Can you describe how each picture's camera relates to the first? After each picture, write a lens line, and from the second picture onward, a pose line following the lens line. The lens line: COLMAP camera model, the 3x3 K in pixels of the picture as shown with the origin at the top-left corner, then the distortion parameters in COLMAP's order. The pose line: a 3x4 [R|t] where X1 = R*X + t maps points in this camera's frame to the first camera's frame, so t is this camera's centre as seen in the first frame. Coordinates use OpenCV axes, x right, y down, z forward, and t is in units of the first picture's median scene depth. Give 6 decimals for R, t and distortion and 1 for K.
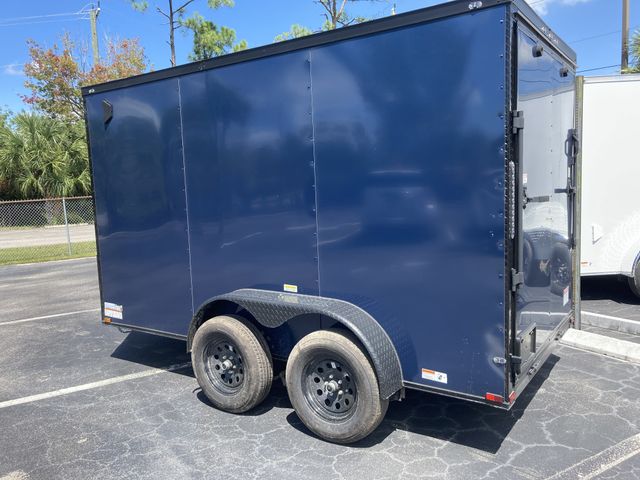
lens RADIAL K [[527.9, 0, 320.0], [0, 527.9, 240.0], [0, 0, 1]] dist [0.028878, -0.036426]
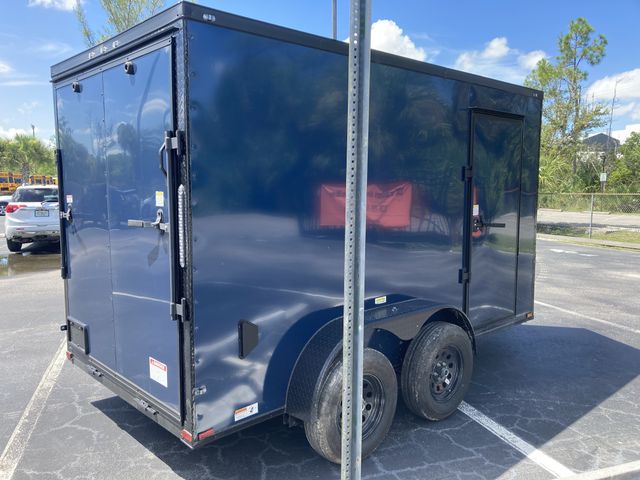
lens RADIAL K [[527.9, 0, 320.0], [0, 527.9, 240.0], [0, 0, 1]] dist [0.028878, -0.036426]
pose [[-0.214257, 0.146058, -0.965796, 1.034170], [-0.093073, 0.981206, 0.169036, -0.200103], [0.972333, 0.126106, -0.196636, 1.276429]]
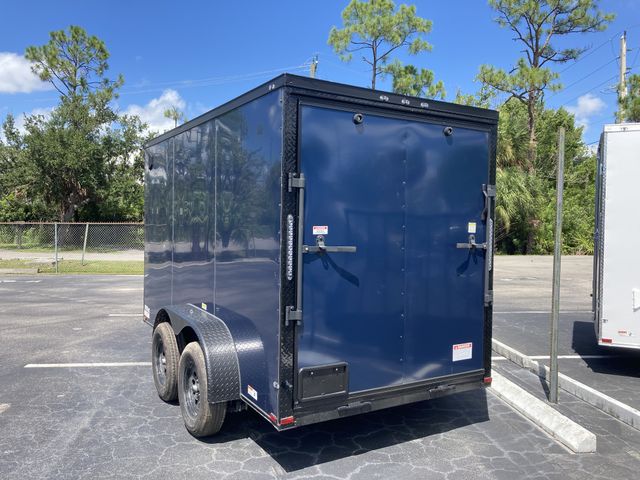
lens RADIAL K [[527.9, 0, 320.0], [0, 527.9, 240.0], [0, 0, 1]] dist [0.028878, -0.036426]
pose [[0.907194, 0.073102, -0.414313, 0.590856], [-0.099337, 0.994163, -0.042101, -0.032340], [0.408816, 0.079351, 0.909160, -0.021830]]
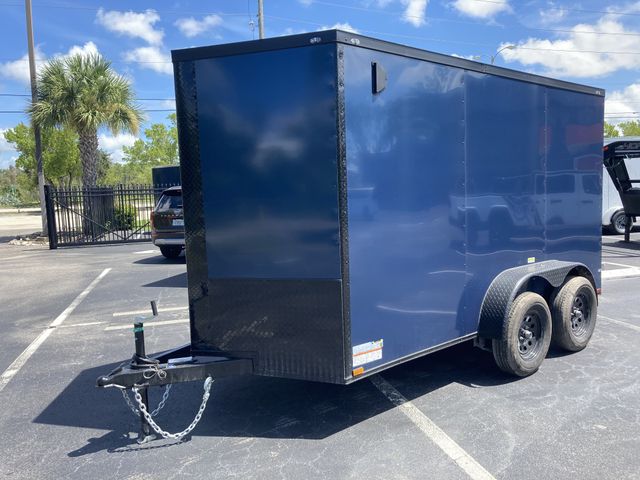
lens RADIAL K [[527.9, 0, 320.0], [0, 527.9, 240.0], [0, 0, 1]] dist [0.028878, -0.036426]
pose [[0.257110, -0.048053, 0.965187, -1.242235], [0.131859, 0.991166, 0.014221, -0.039700], [-0.957344, 0.123612, 0.261175, 0.982172]]
